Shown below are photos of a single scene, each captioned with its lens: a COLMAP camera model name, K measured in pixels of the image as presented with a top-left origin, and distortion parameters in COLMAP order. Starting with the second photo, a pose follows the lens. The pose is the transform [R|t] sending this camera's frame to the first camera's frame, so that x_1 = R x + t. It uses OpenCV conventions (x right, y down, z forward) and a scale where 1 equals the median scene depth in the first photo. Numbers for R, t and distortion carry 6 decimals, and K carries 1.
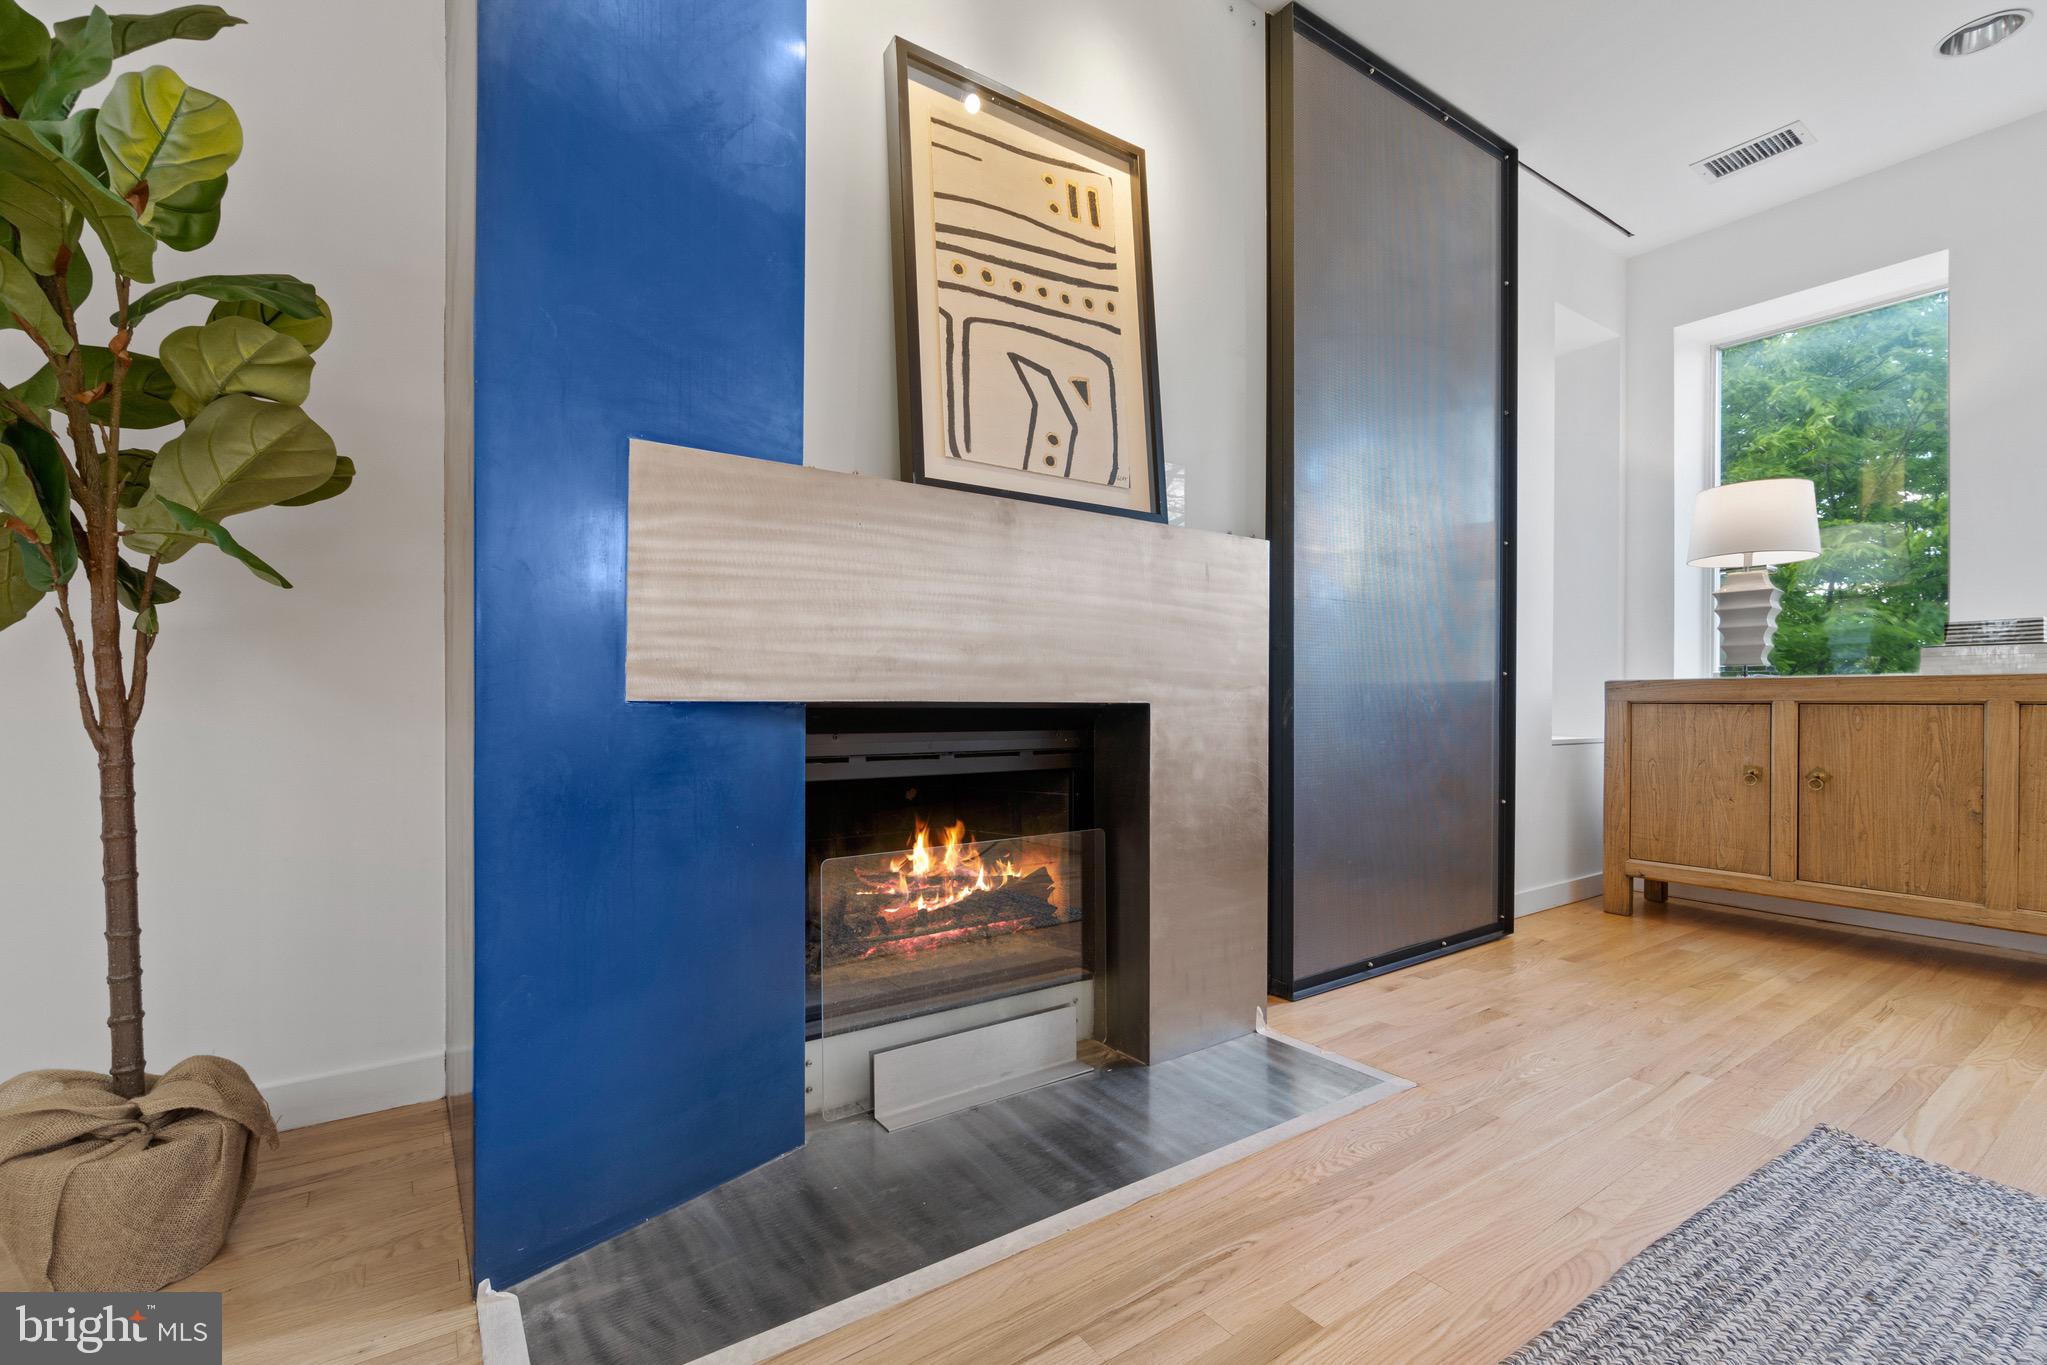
lens RADIAL K [[894.6, 0, 1012.4], [0, 894.6, 701.1], [0, 0, 1]] dist [-0.005420, 0.000004]
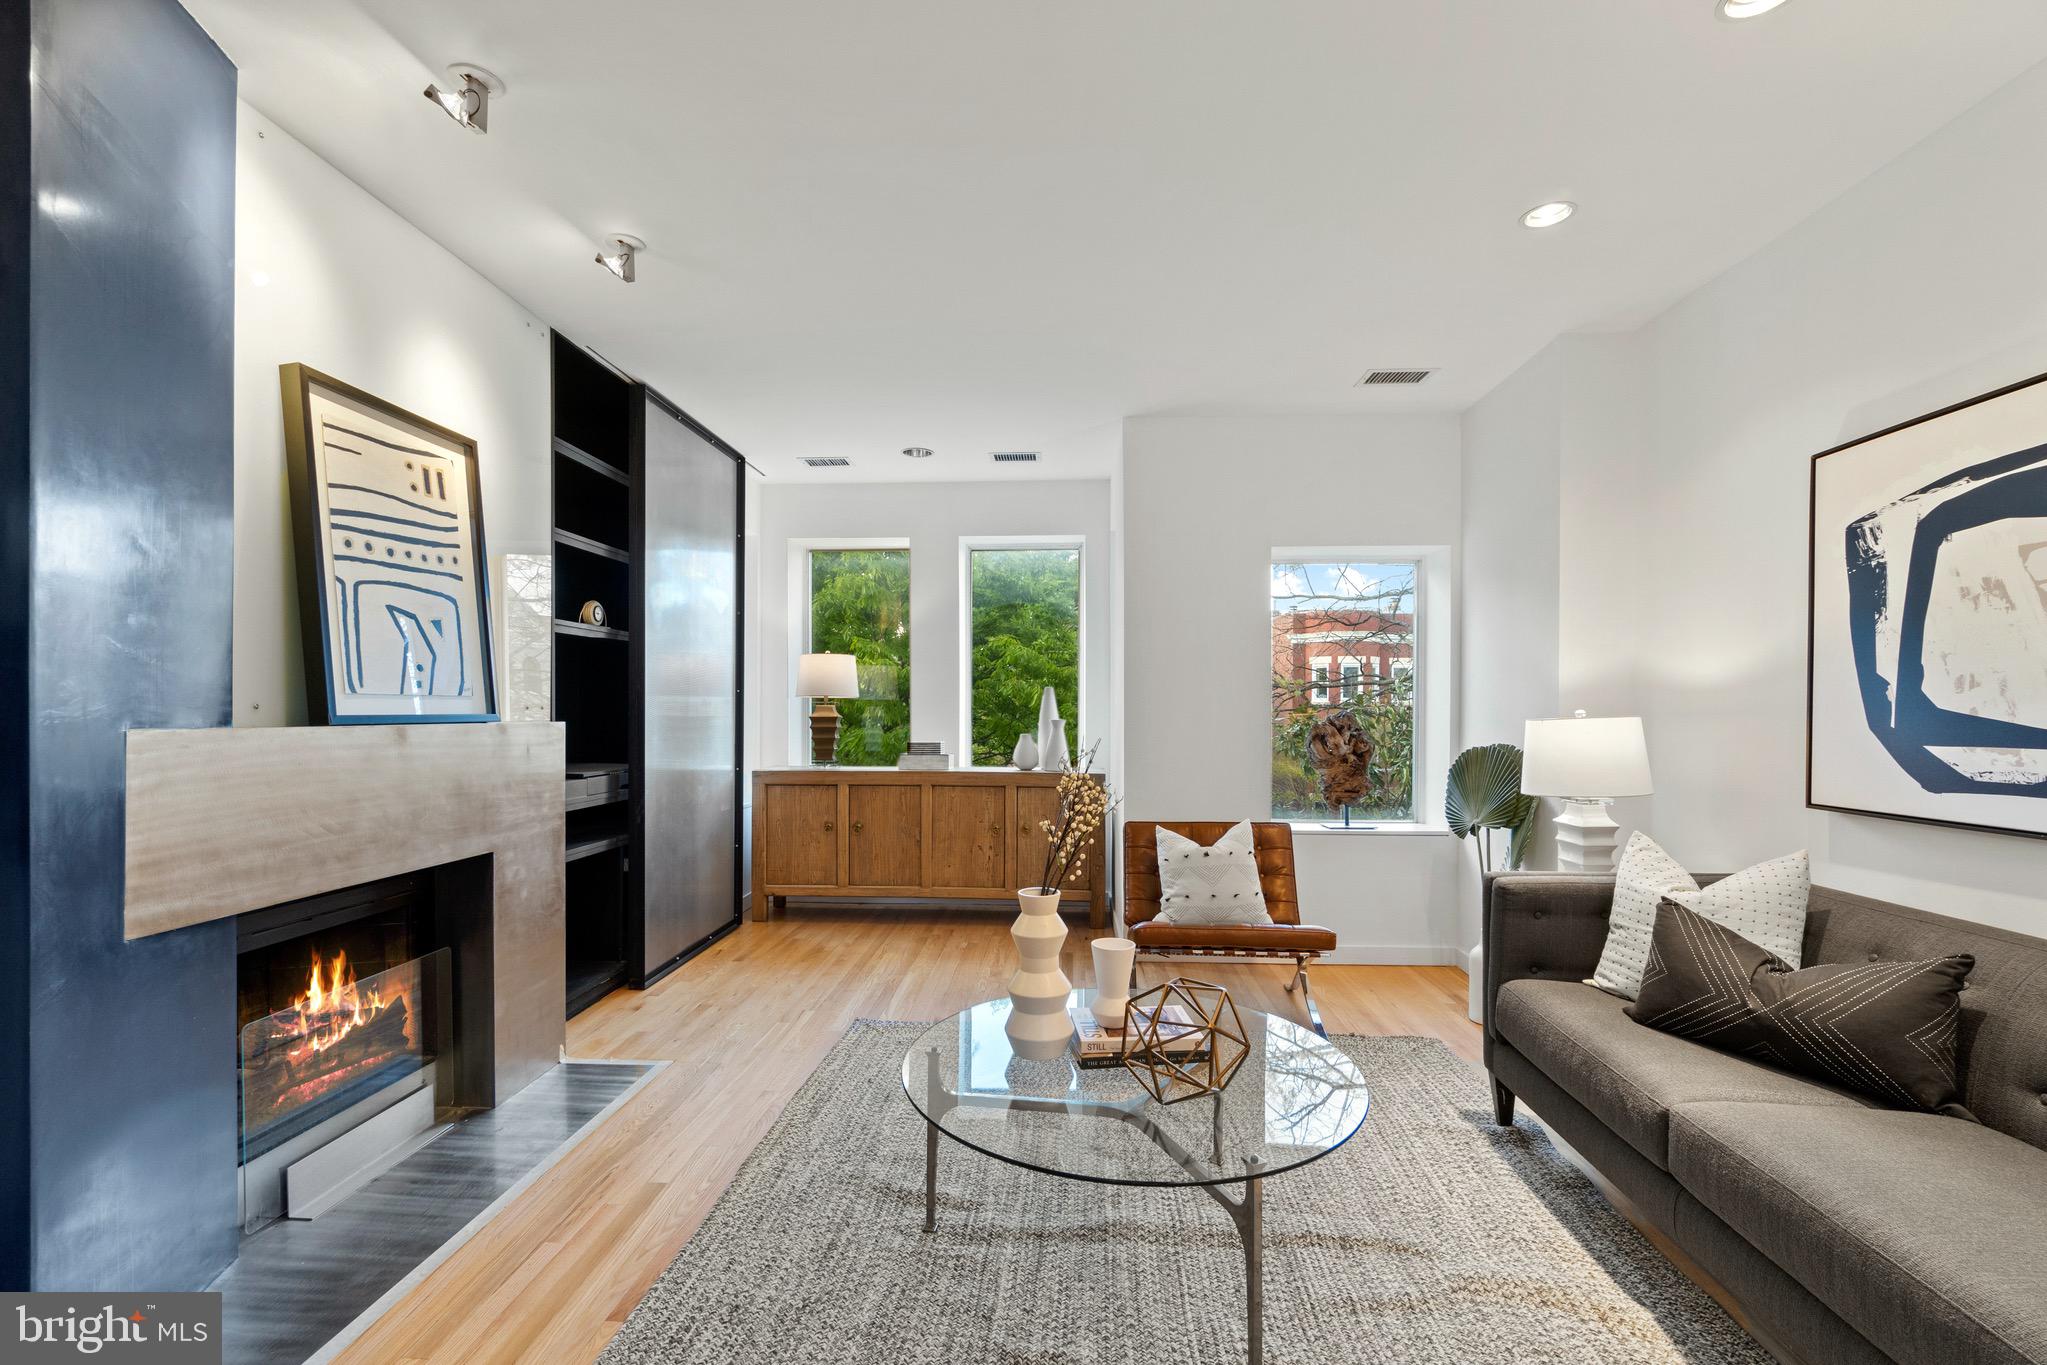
lens RADIAL K [[888.3, 0, 1015.3], [0, 888.3, 708.5], [0, 0, 1]] dist [-0.003222, -0.000158]
pose [[0.618982, -0.003647, 0.785397, -0.424930], [0.004382, 0.999990, 0.001191, -0.216611], [-0.785393, 0.002704, 0.618991, -0.501922]]
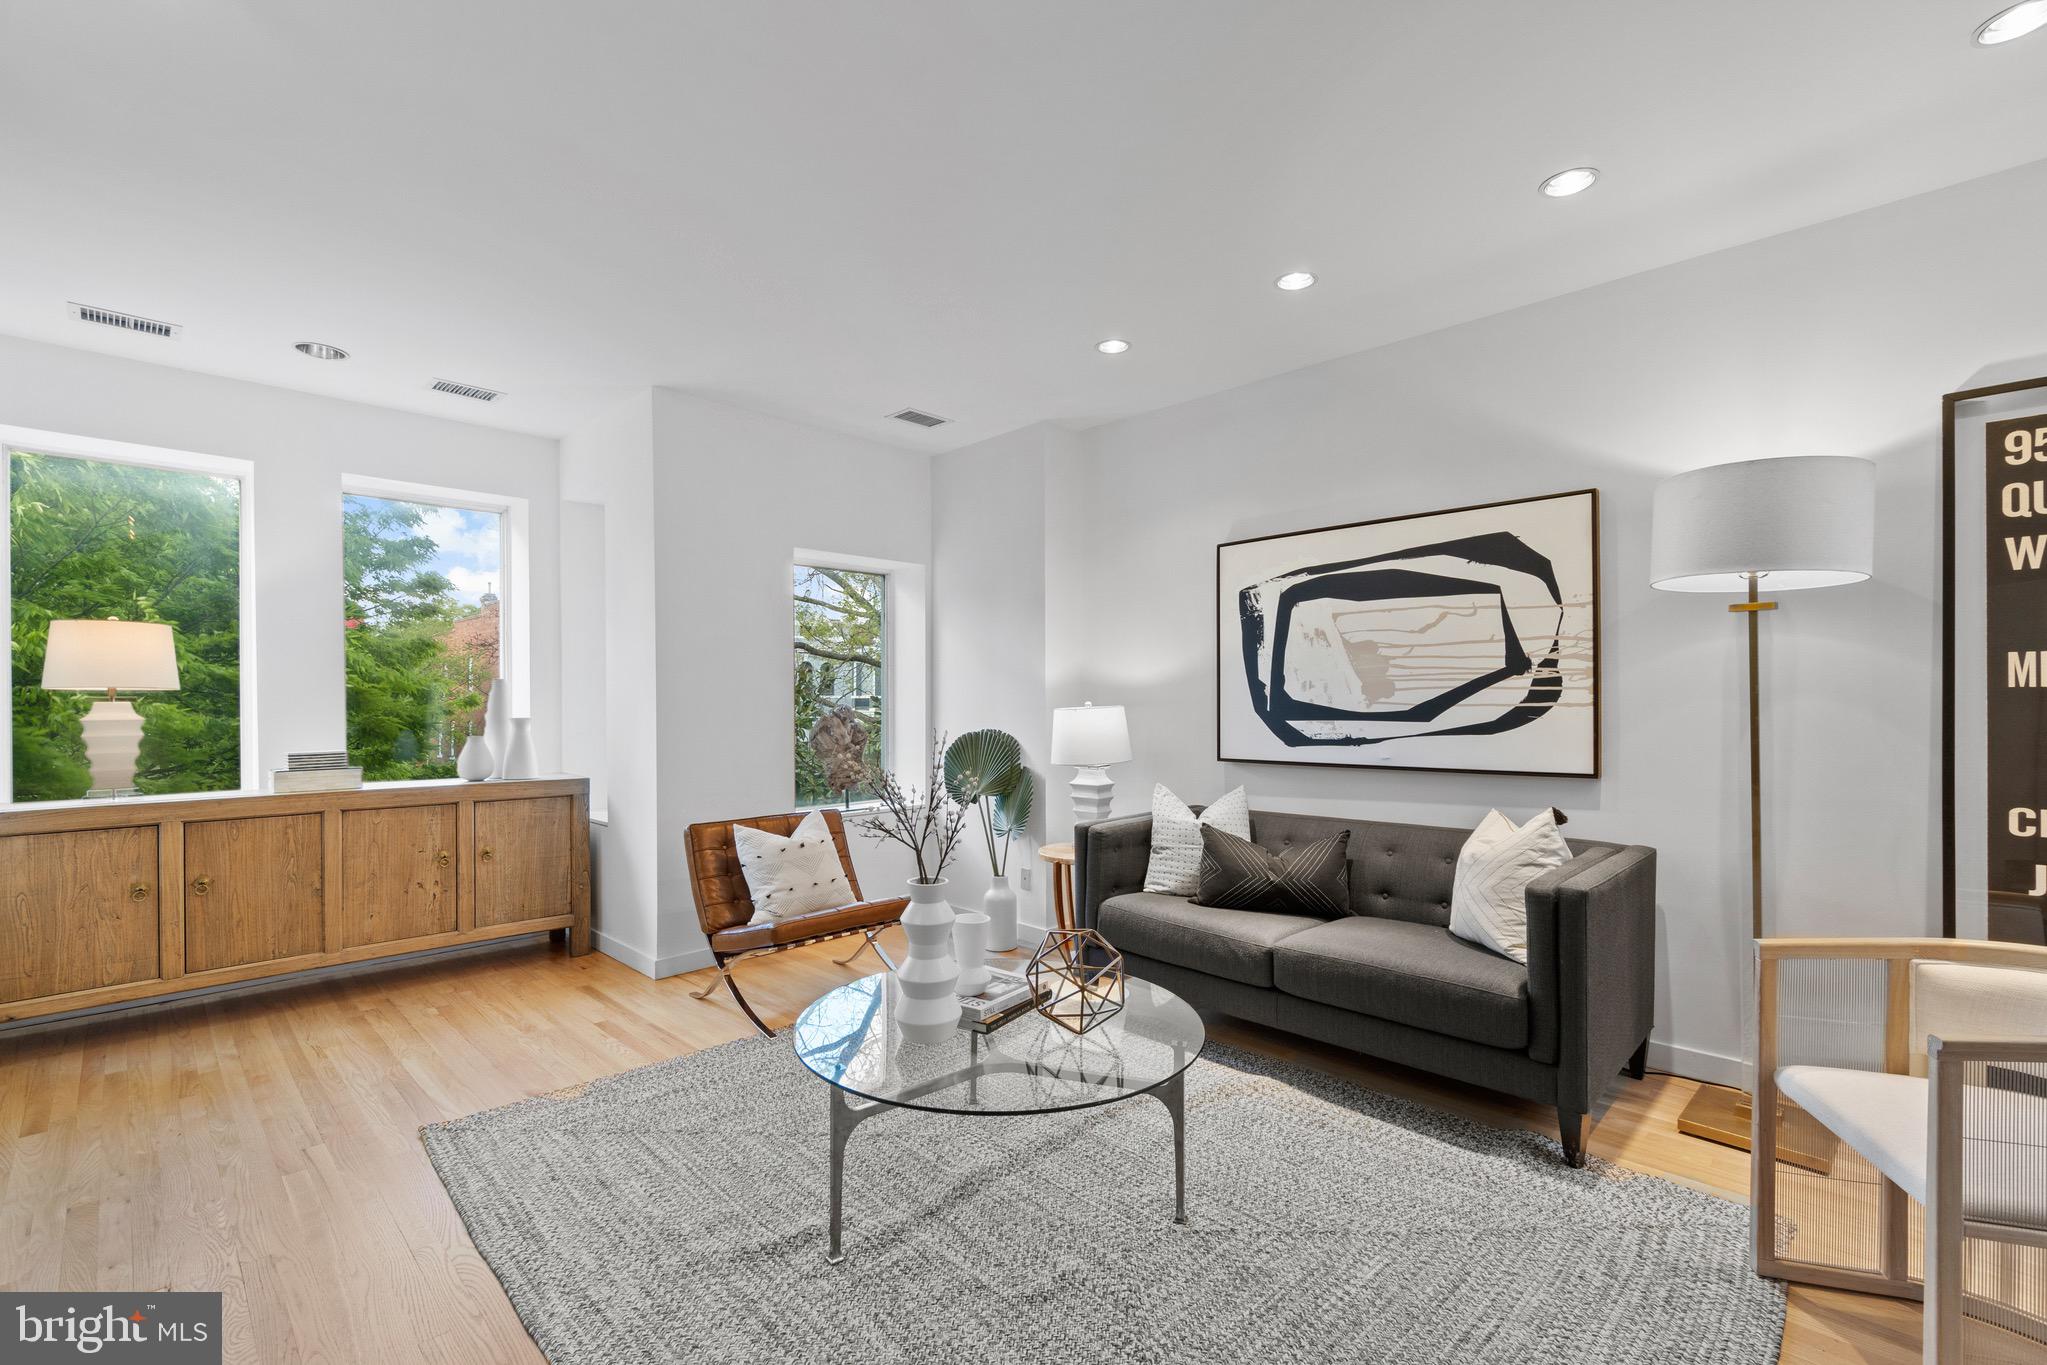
lens RADIAL K [[894.6, 0, 1012.4], [0, 894.6, 701.1], [0, 0, 1]] dist [-0.005420, 0.000004]
pose [[-0.185463, -0.005140, 0.982638, -0.671746], [0.008497, 0.999941, 0.006835, -0.225440], [-0.982614, 0.009617, -0.185409, 0.214066]]
